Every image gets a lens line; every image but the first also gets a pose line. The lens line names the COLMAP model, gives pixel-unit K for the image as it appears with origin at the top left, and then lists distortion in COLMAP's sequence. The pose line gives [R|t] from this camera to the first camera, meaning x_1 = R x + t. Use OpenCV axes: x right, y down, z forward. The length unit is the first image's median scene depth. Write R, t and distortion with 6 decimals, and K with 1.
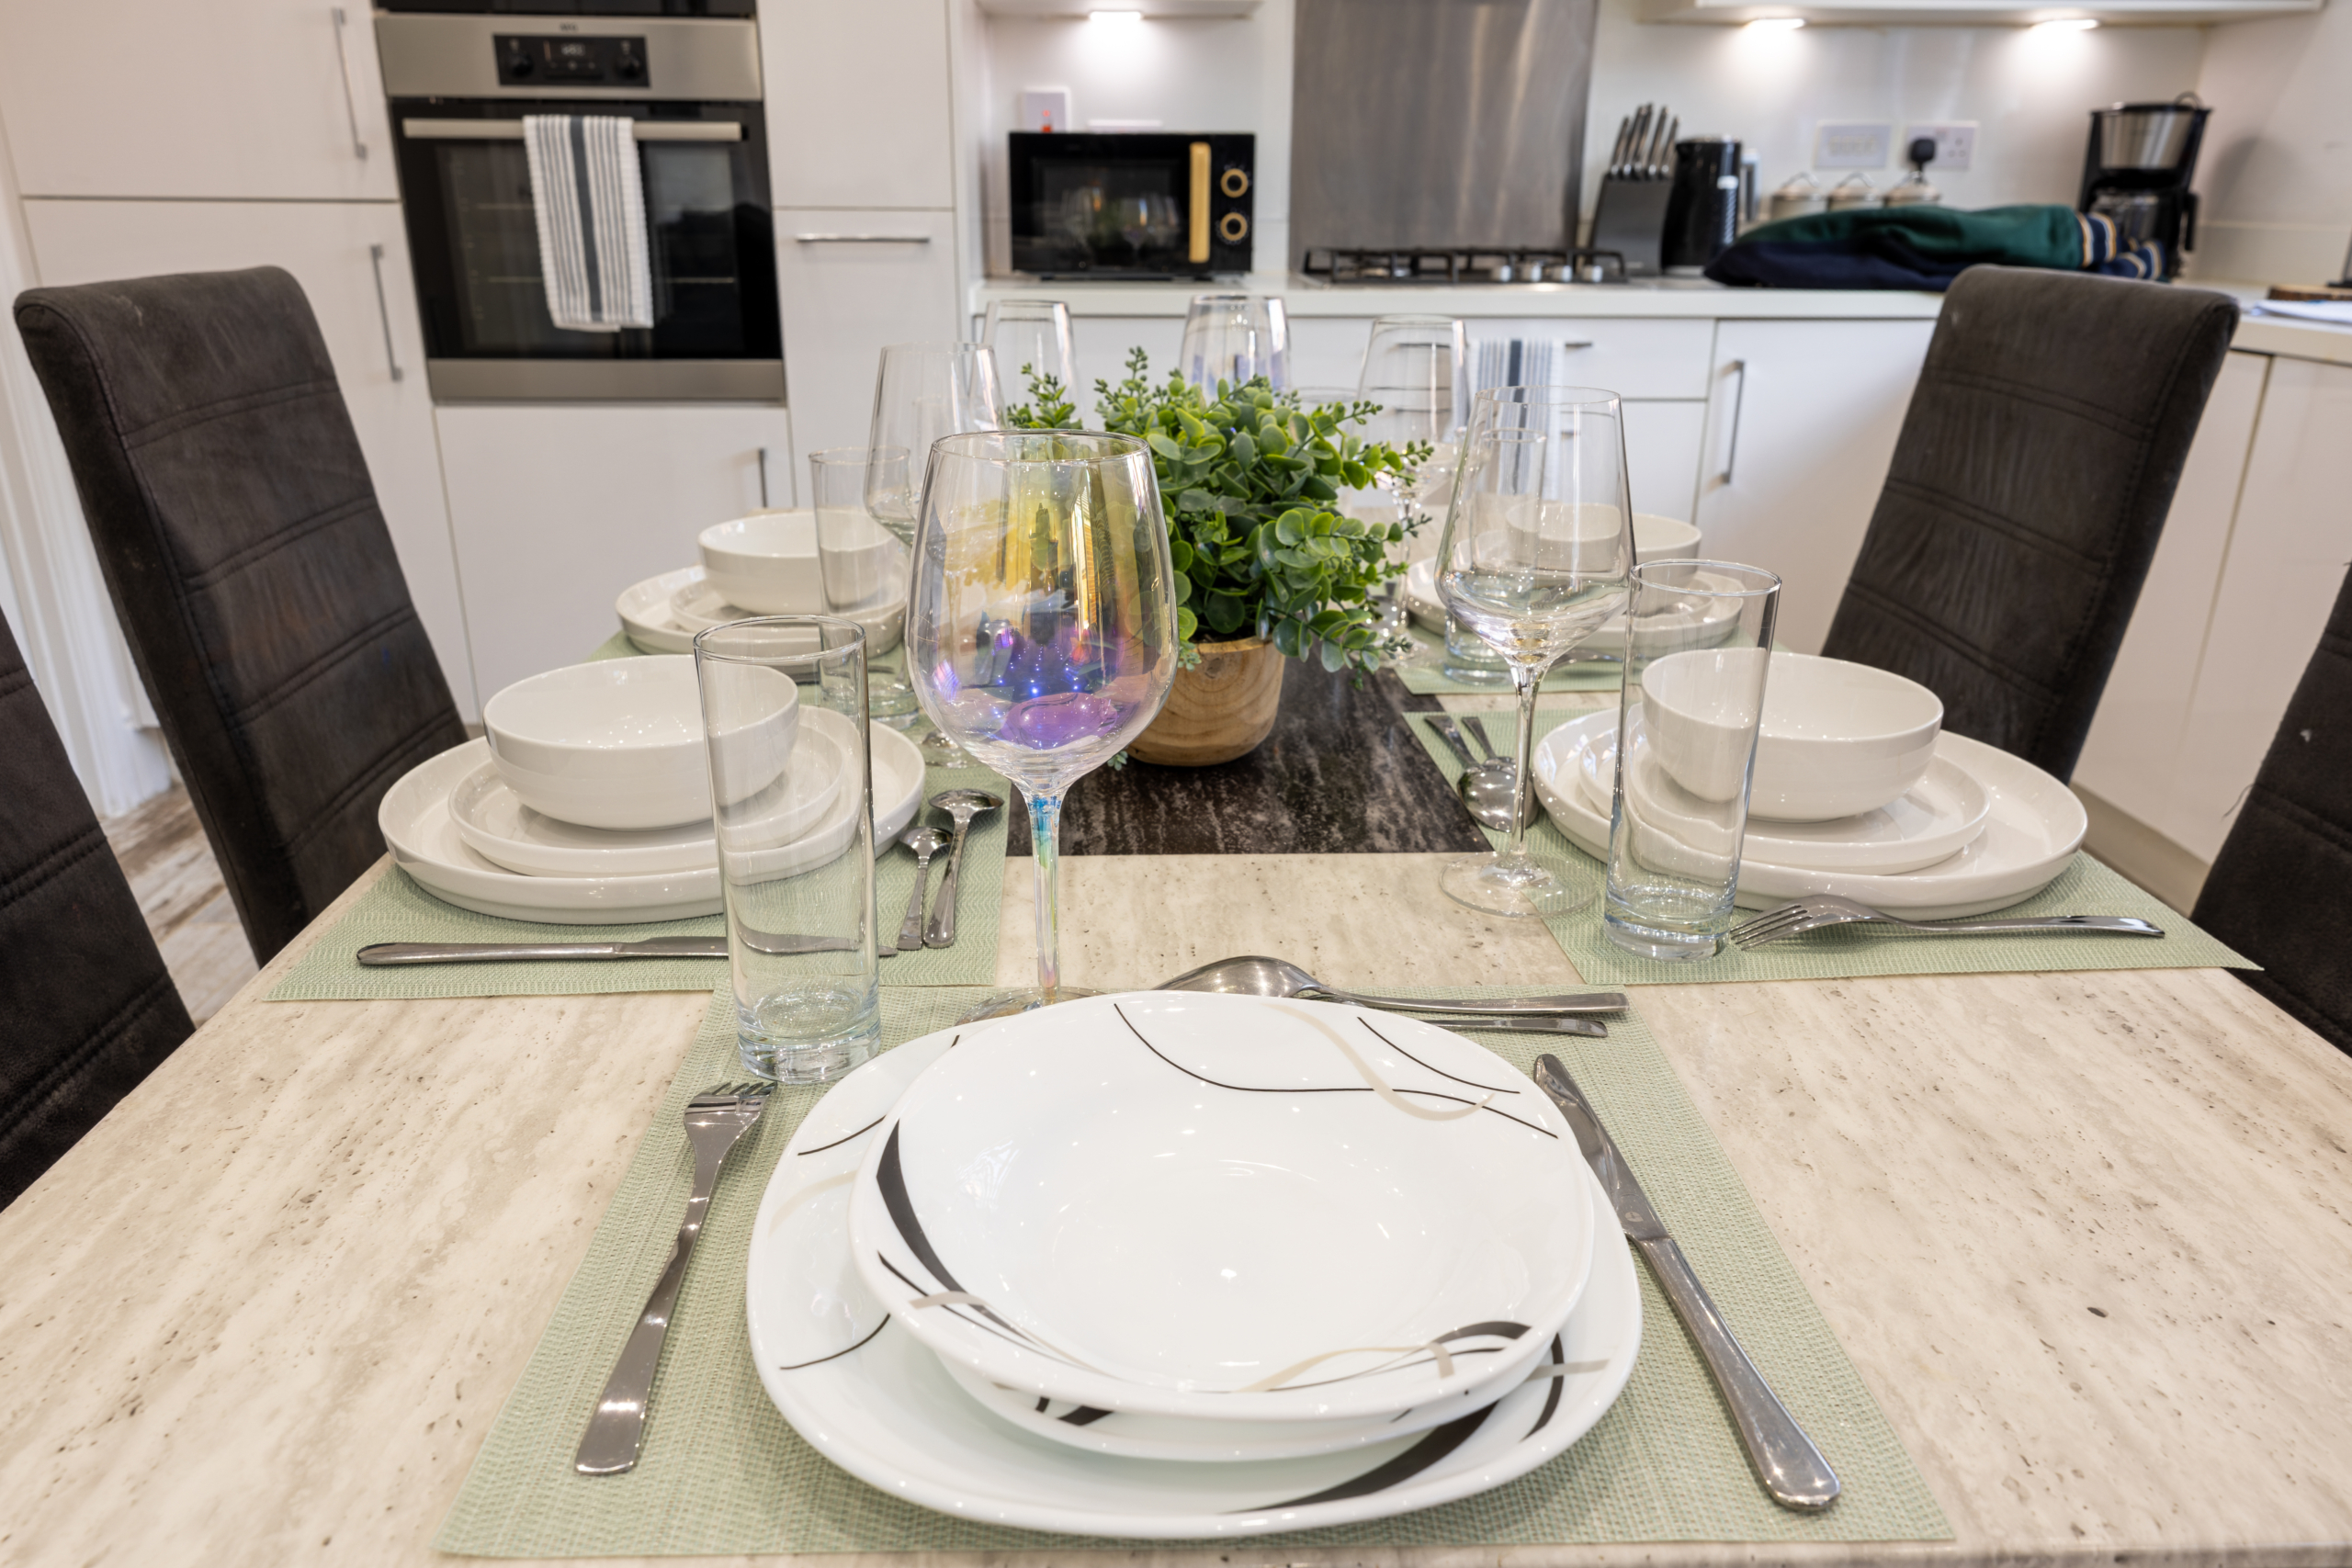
lens RADIAL K [[1637.9, 0, 1175.1], [0, 1637.9, 774.9], [0, 0, 1]] dist [-0.009734, -0.000797]
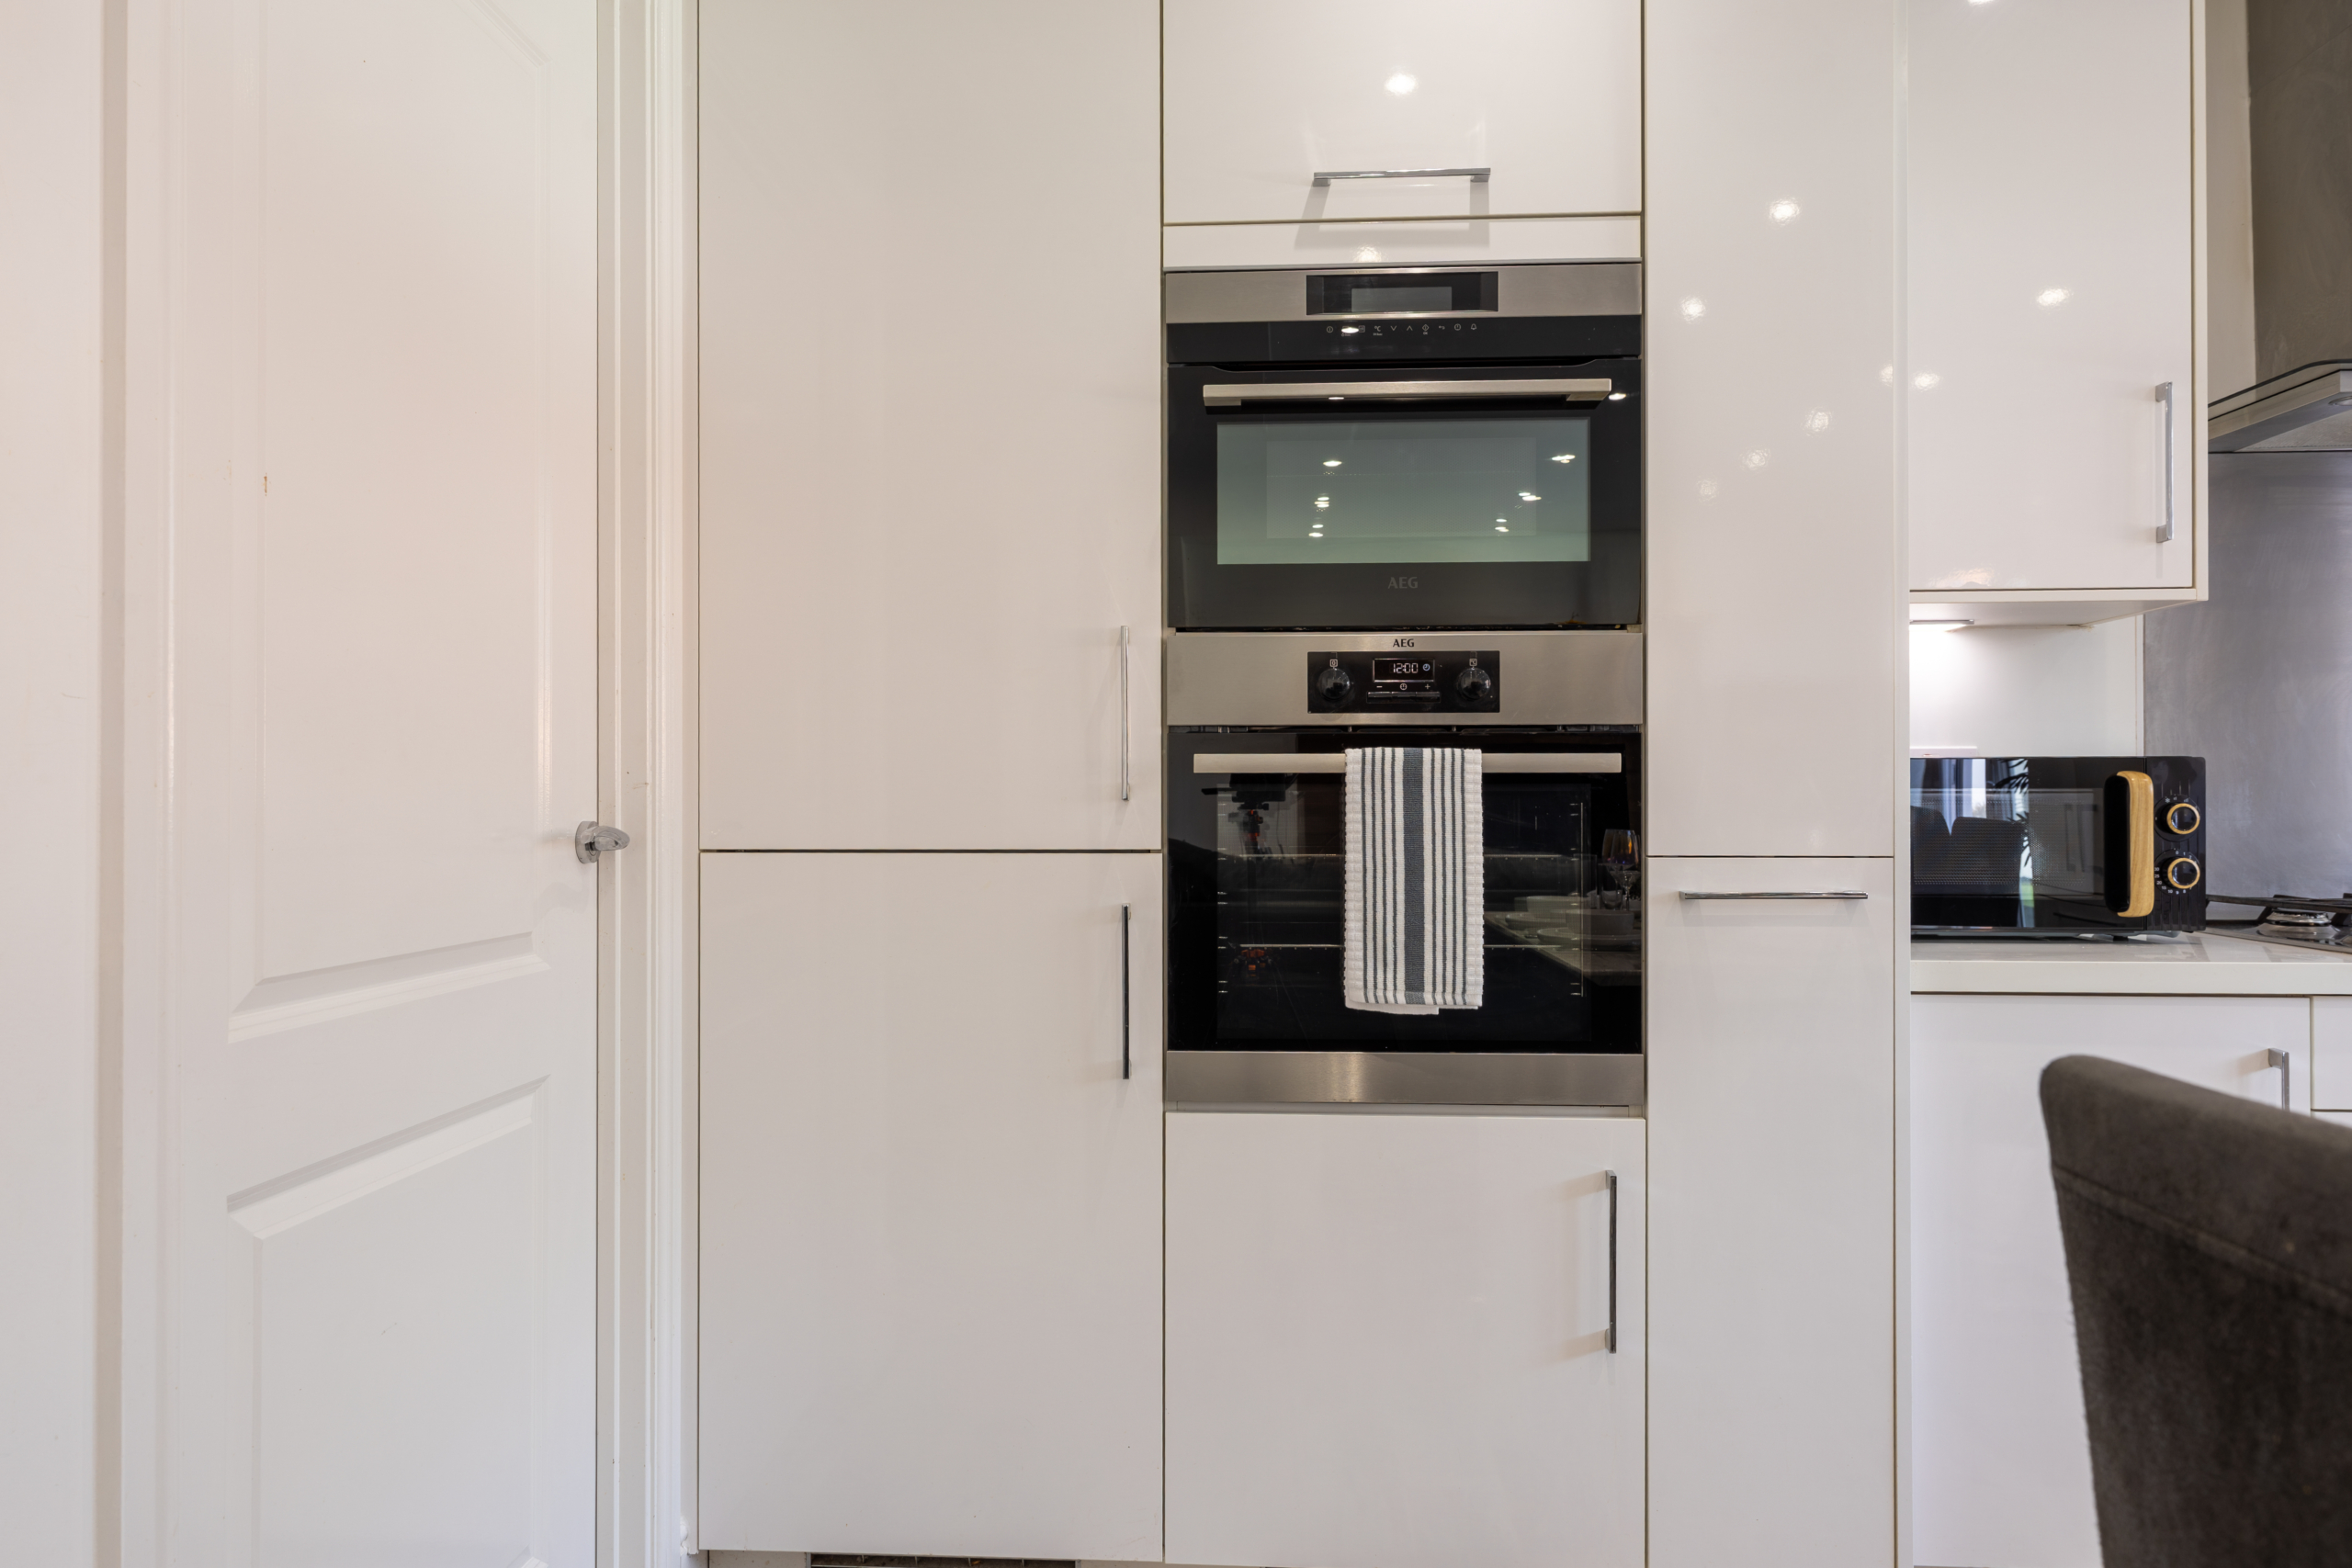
lens RADIAL K [[1637.9, 0, 1173.2], [0, 1637.9, 793.1], [0, 0, 1]] dist [-0.009734, -0.000797]
pose [[0.995704, -0.010898, -0.091953, -0.403486], [-0.021885, 0.937215, -0.348064, -0.107716], [0.089973, 0.348581, 0.932950, 0.266707]]
